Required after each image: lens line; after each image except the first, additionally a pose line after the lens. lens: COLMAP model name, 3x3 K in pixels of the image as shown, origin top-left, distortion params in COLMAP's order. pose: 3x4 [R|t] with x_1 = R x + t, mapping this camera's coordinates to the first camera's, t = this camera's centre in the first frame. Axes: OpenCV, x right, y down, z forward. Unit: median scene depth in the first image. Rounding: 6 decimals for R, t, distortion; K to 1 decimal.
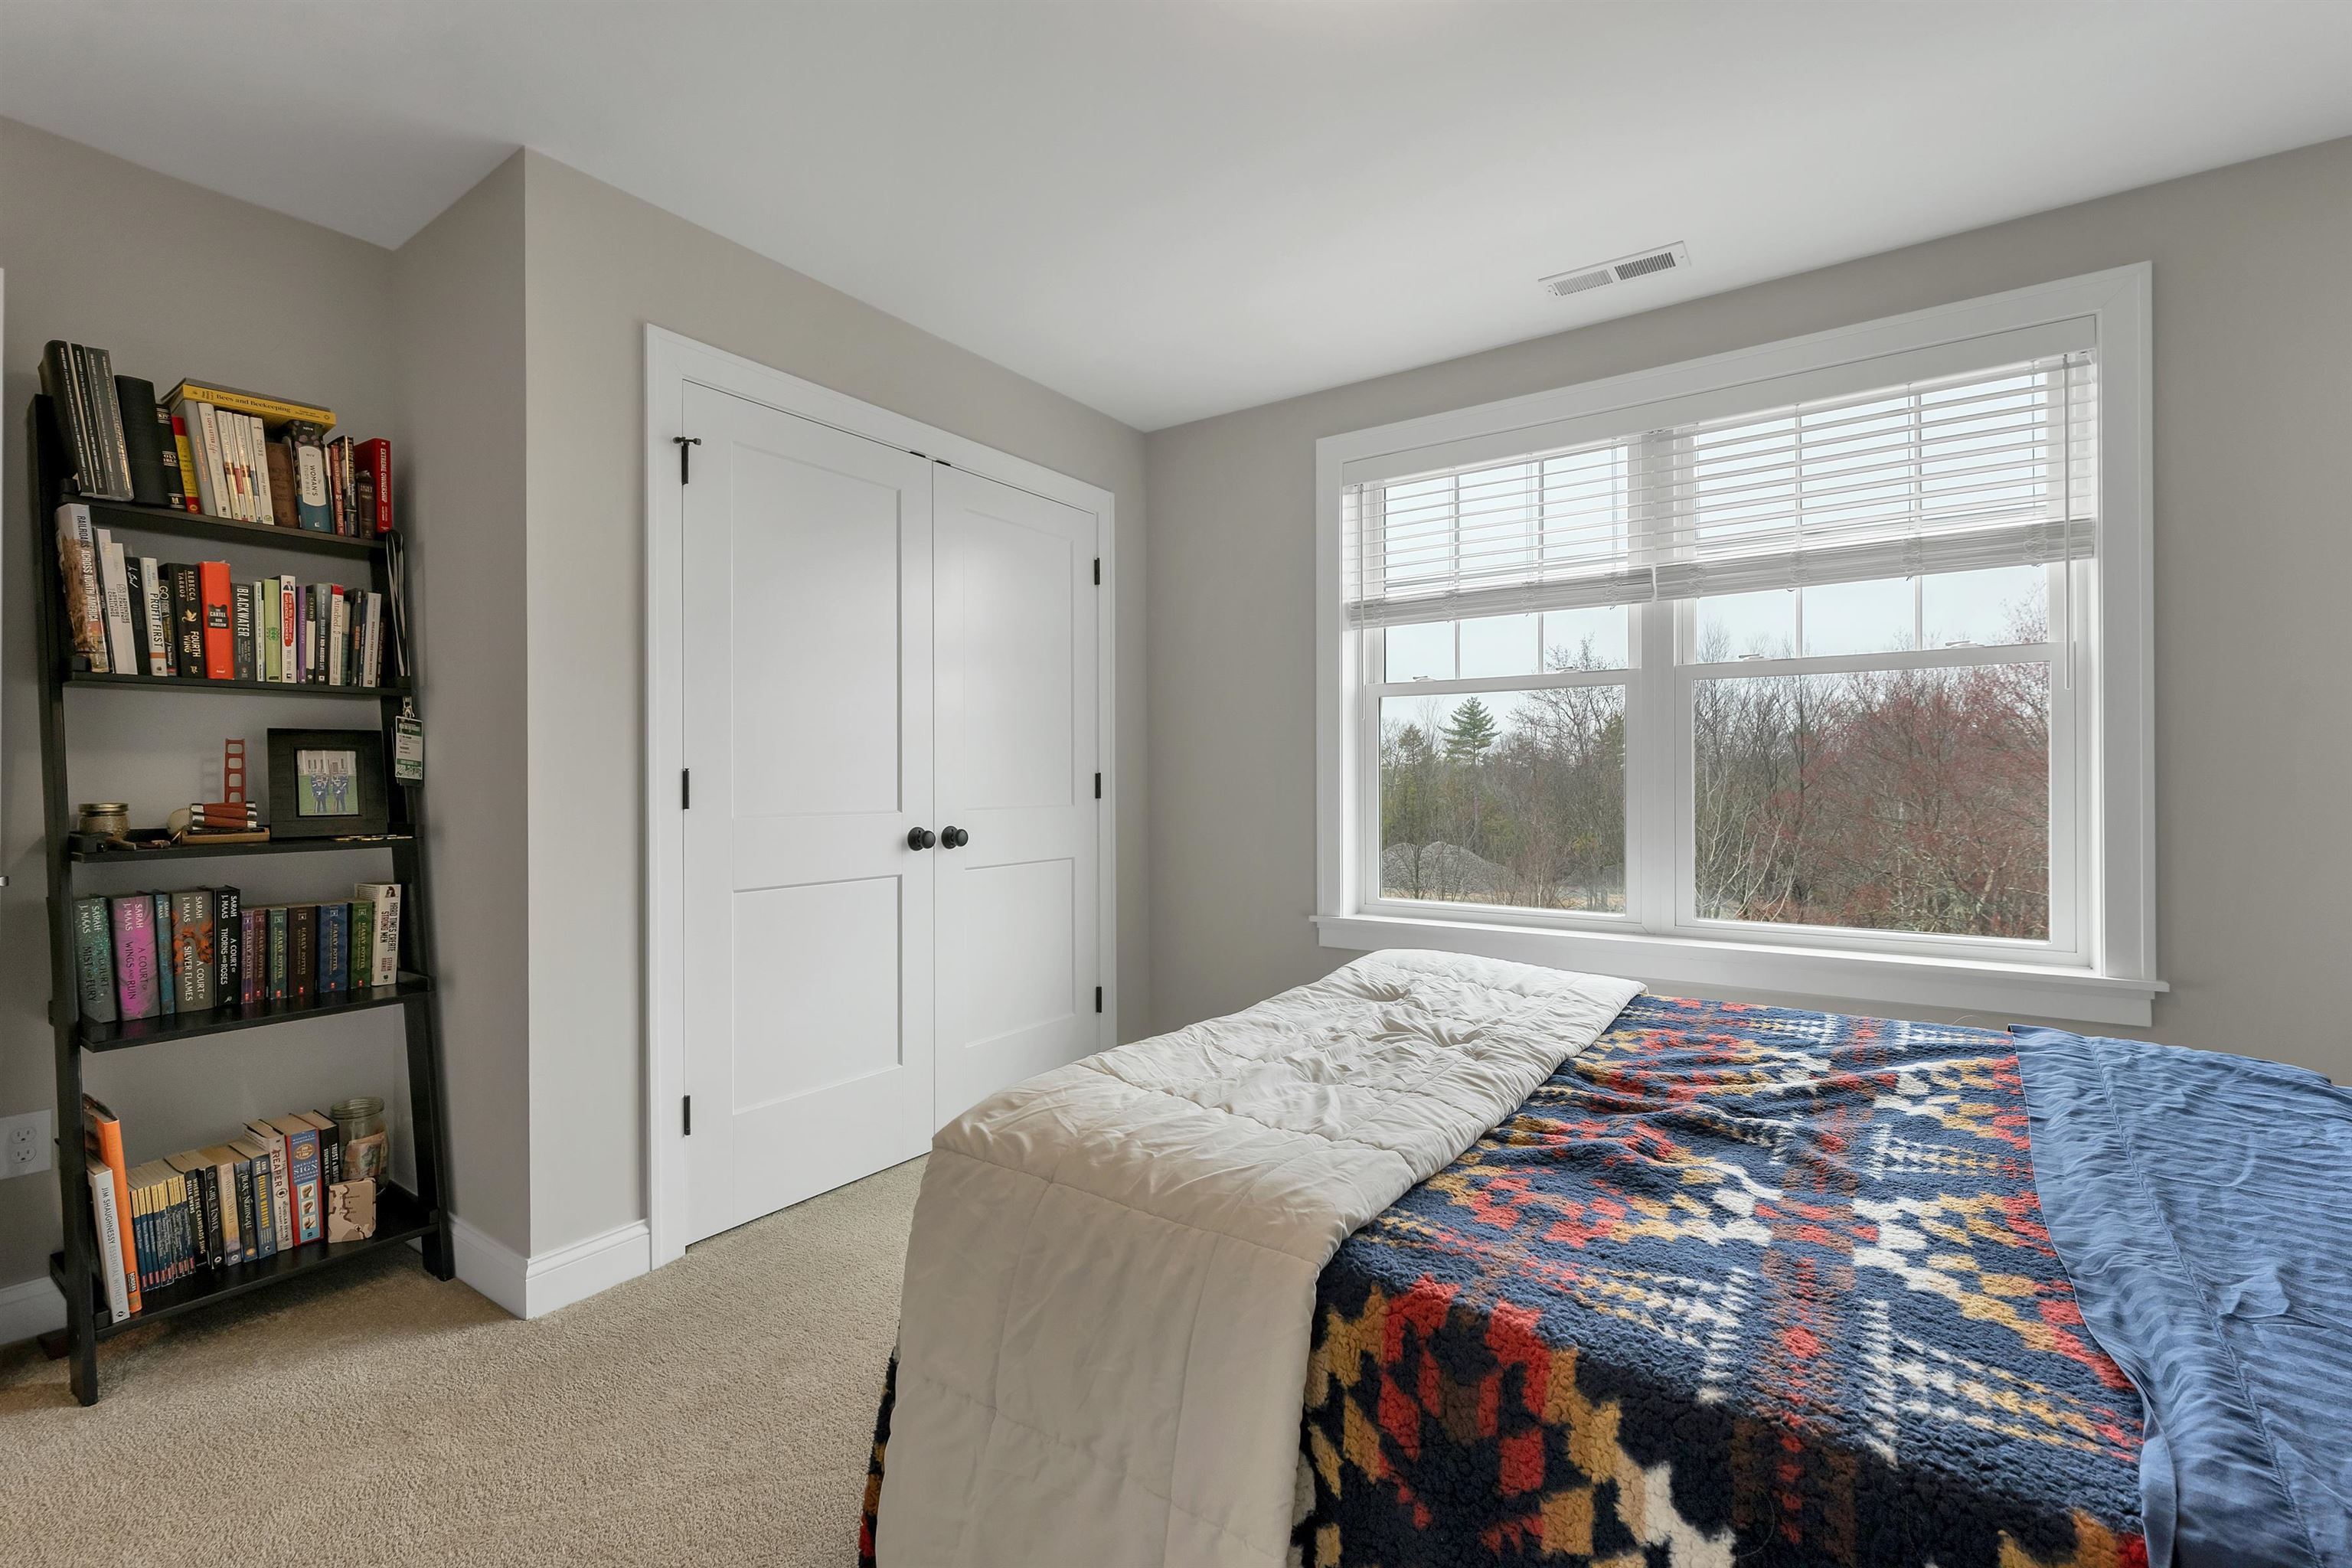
lens RADIAL K [[1016.5, 0, 1179.7], [0, 1016.5, 780.3], [0, 0, 1]] dist [-0.000584, -0.000161]
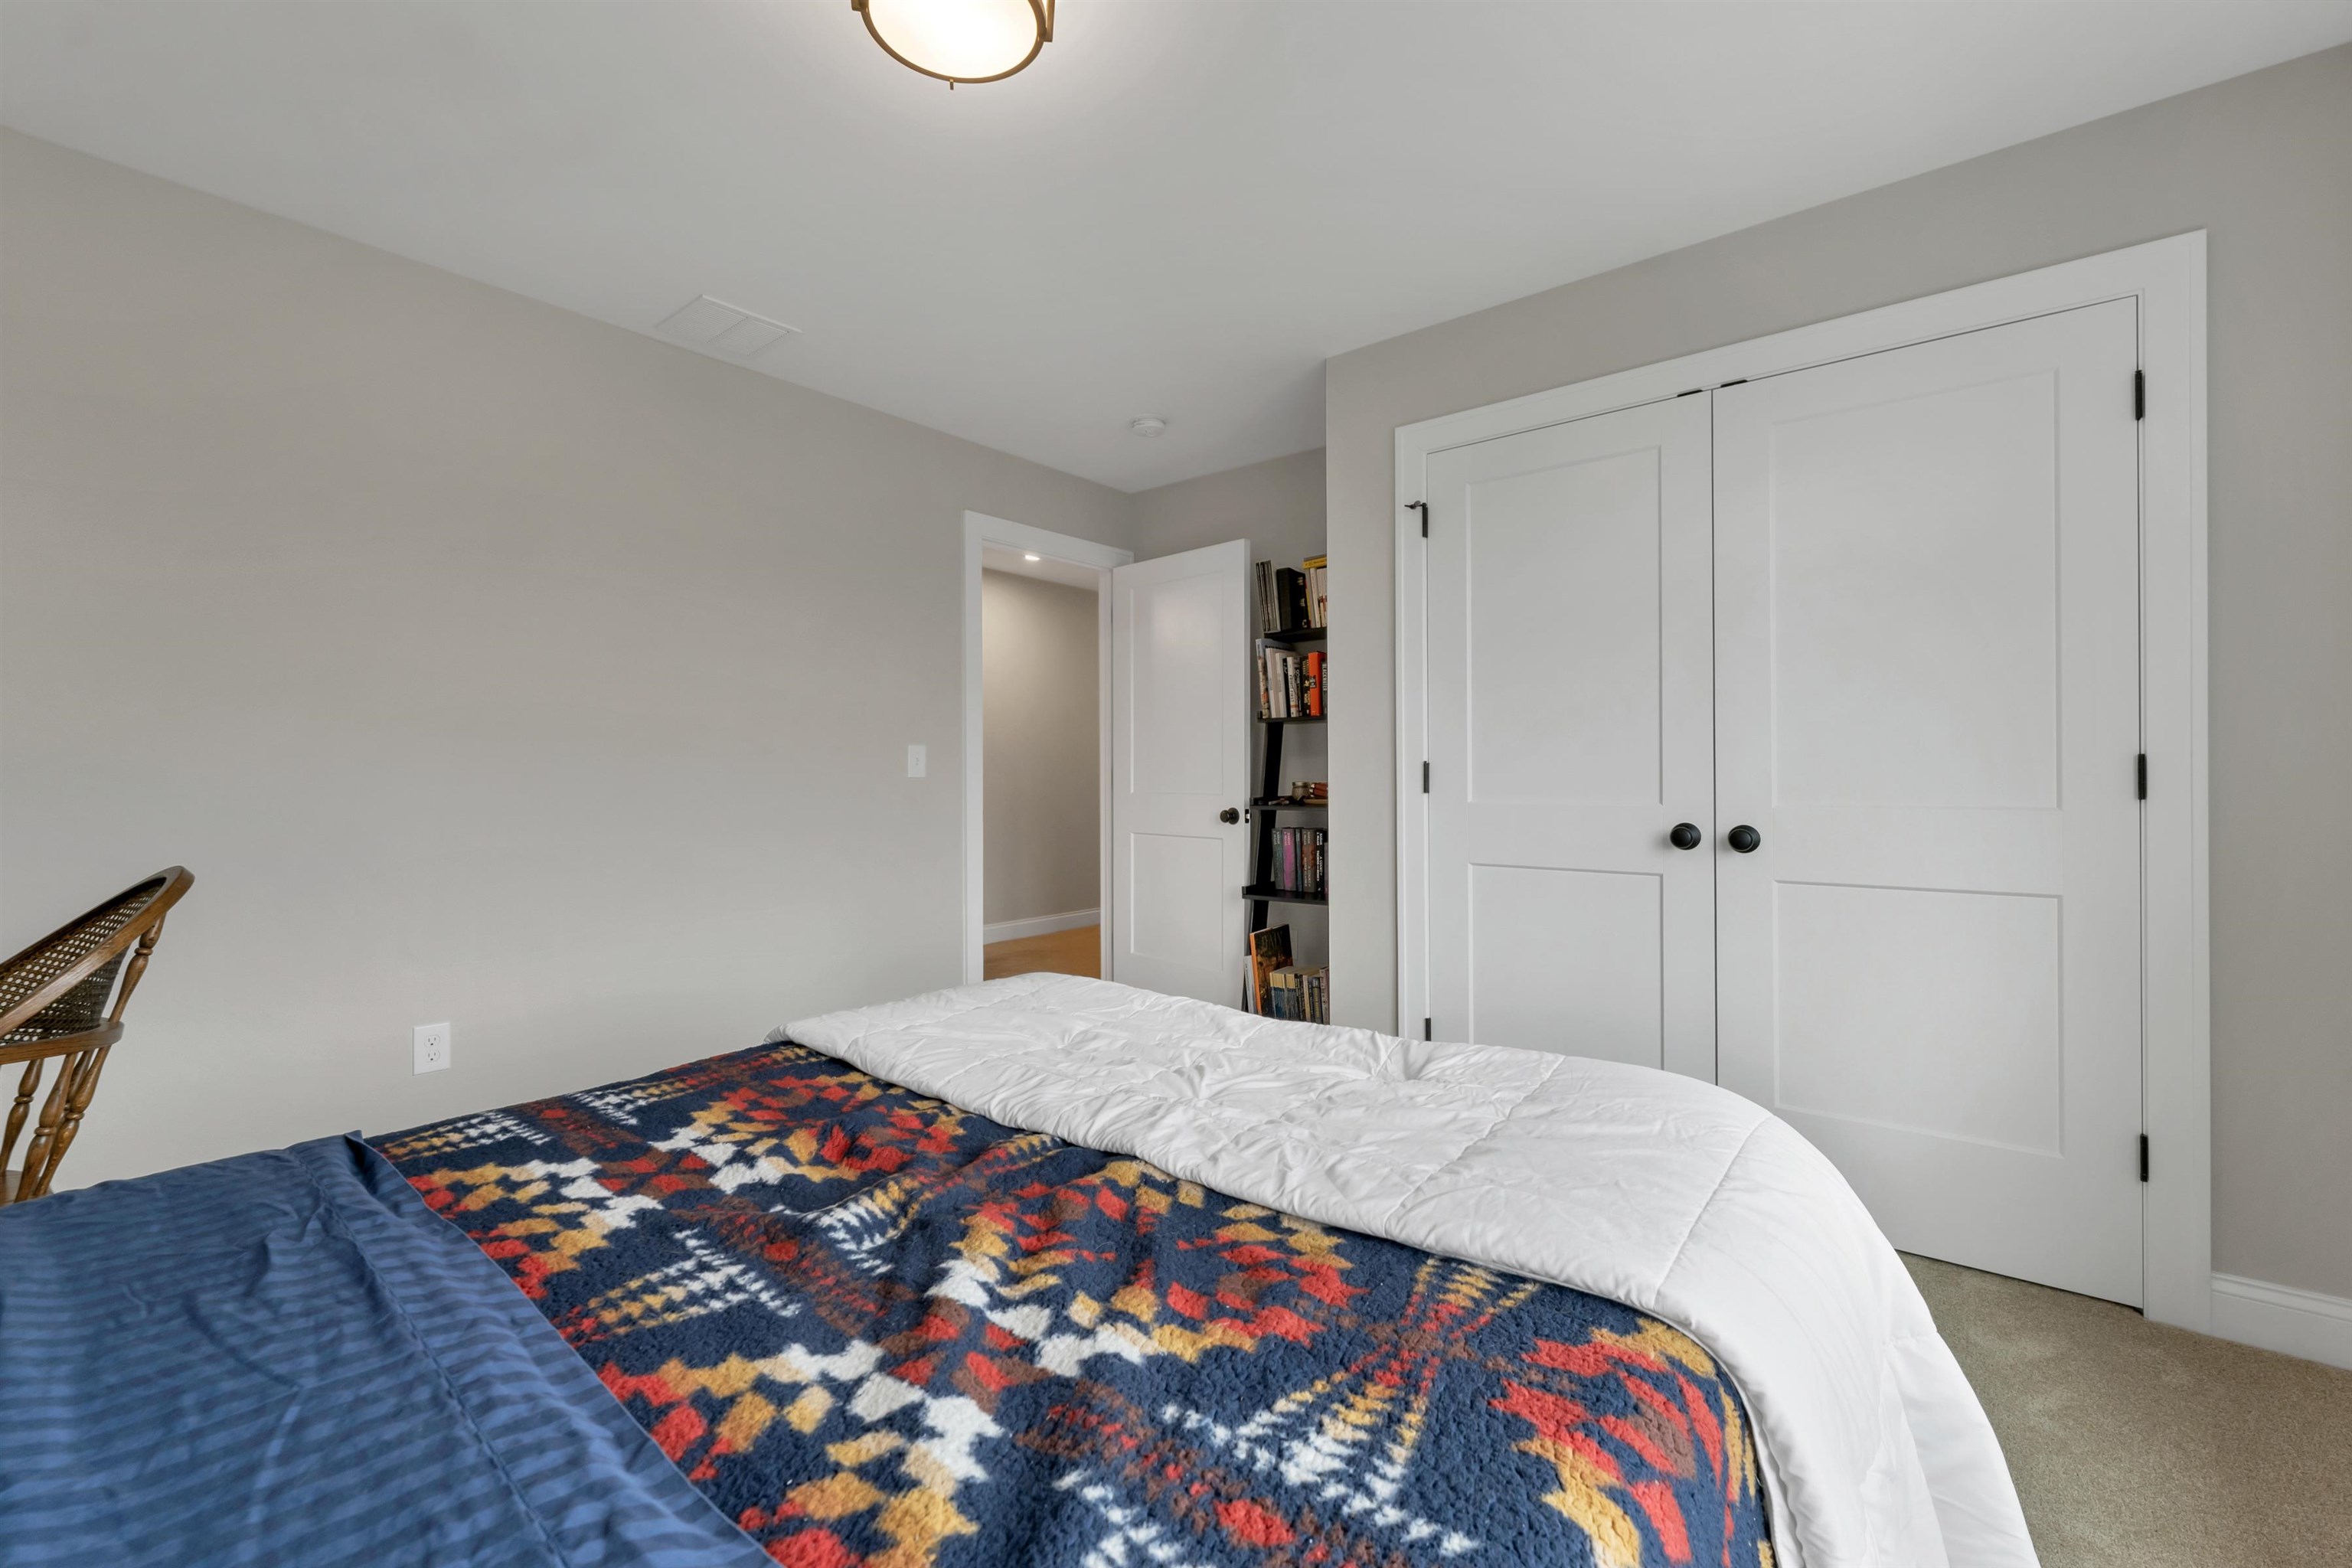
lens RADIAL K [[1016.5, 0, 1179.7], [0, 1016.5, 780.3], [0, 0, 1]] dist [-0.000584, -0.000161]
pose [[-0.080860, 0.010459, -0.996671, 0.823901], [0.005258, 0.999936, 0.010066, -0.001946], [0.996712, -0.004426, -0.080910, 0.815138]]
